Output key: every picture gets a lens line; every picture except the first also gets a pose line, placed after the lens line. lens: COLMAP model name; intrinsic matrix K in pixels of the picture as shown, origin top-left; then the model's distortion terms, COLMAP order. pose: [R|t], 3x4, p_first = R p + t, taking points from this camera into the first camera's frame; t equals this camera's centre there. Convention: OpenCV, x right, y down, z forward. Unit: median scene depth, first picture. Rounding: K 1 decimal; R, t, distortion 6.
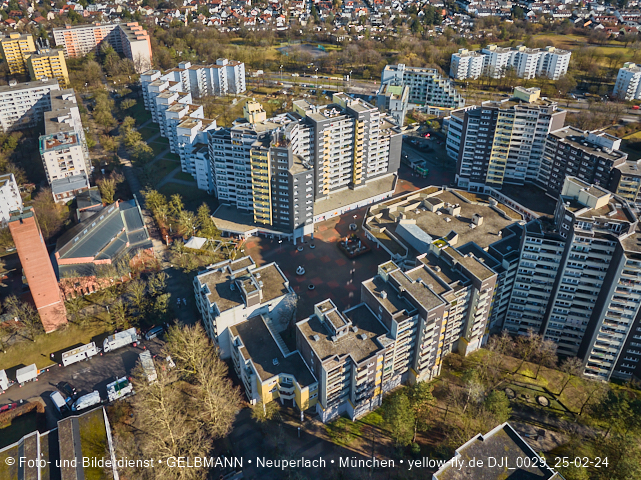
lens RADIAL K [[463.2, 0, 320.1], [0, 463.2, 127.0], [0, 0, 1]] dist [-0.036350, 0.006741]
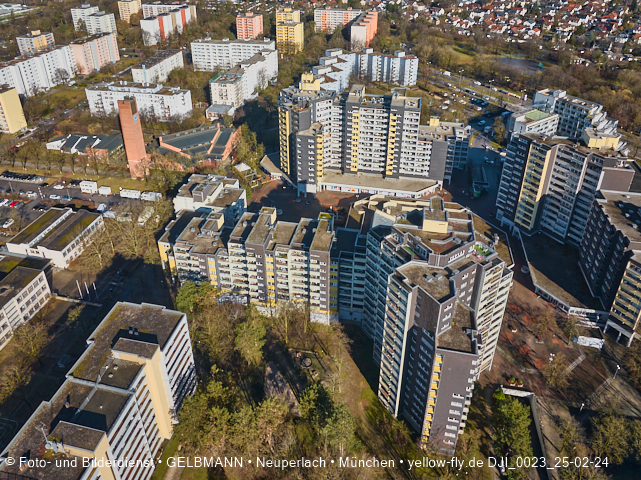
lens RADIAL K [[463.2, 0, 321.3], [0, 463.2, 126.9], [0, 0, 1]] dist [-0.036350, 0.006741]
pose [[0.751452, 0.266707, -0.603479, 0.601883], [-0.273556, 0.958279, 0.082879, -0.027216], [0.600406, 0.102806, 0.793060, 0.071023]]
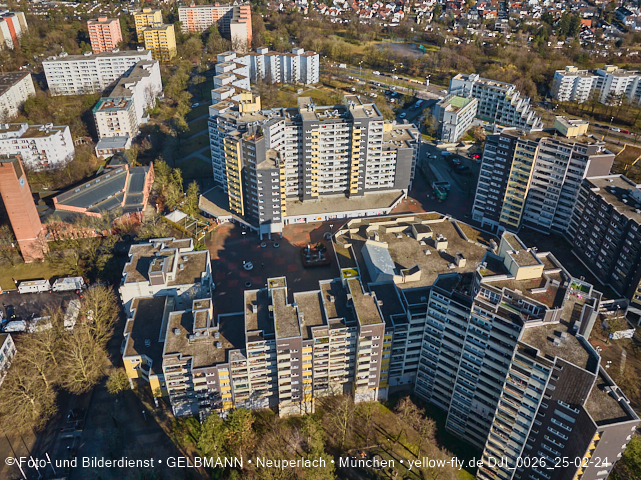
lens RADIAL K [[463.2, 0, 321.0], [0, 463.2, 127.5], [0, 0, 1]] dist [-0.036350, 0.006741]
pose [[0.935660, 0.154718, -0.317179, 0.314049], [-0.150274, 0.987891, 0.038589, -0.037428], [0.319309, 0.011558, 0.947580, 0.090406]]
